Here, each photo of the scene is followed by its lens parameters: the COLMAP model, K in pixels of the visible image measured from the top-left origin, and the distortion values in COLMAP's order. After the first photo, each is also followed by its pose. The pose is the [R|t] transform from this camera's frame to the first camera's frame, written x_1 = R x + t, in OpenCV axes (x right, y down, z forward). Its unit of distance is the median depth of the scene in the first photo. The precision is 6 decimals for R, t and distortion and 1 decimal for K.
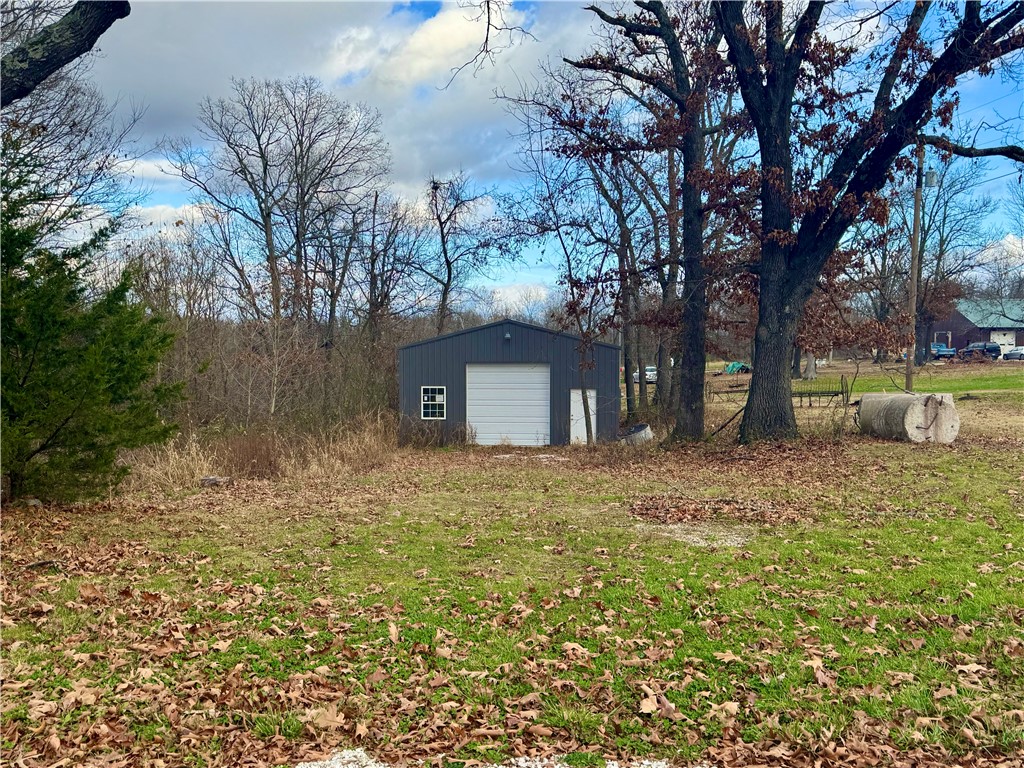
lens RADIAL K [[943.5, 0, 512.0], [0, 943.5, 384.0], [0, 0, 1]] dist [0.125560, -0.000472]
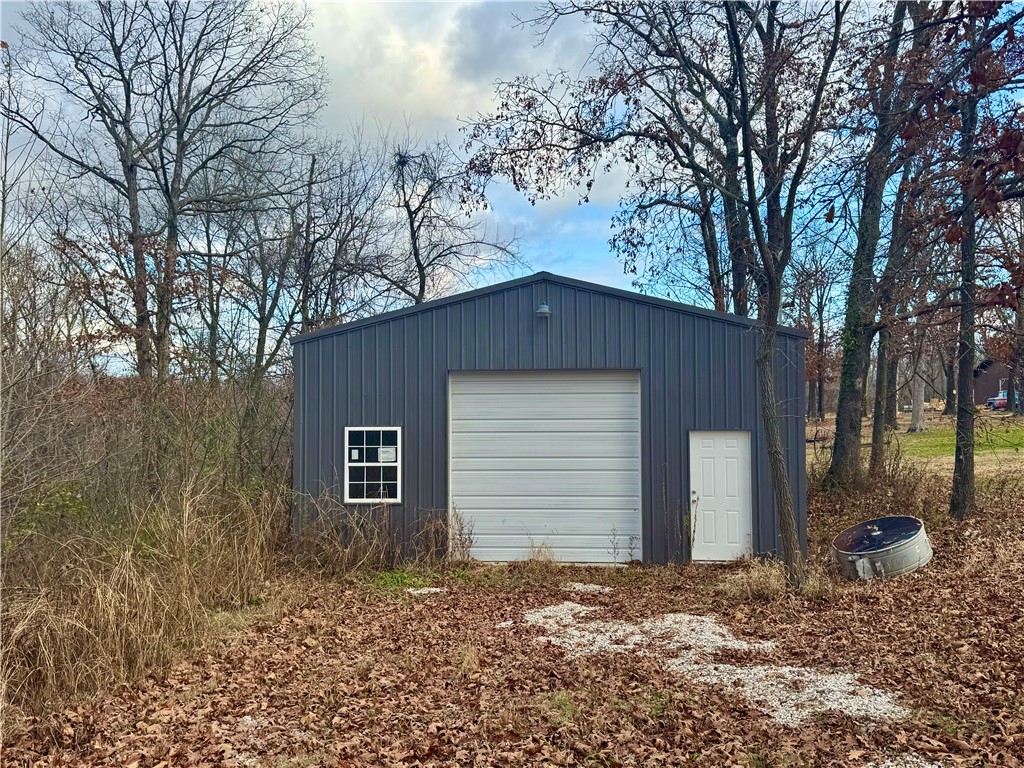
lens RADIAL K [[943.5, 0, 512.0], [0, 943.5, 384.0], [0, 0, 1]] dist [0.125560, -0.000472]
pose [[0.999730, -0.004476, 0.022802, -0.027782], [0.005957, 0.997849, -0.065290, 0.011170], [-0.022461, 0.065409, 0.997606, 0.537539]]
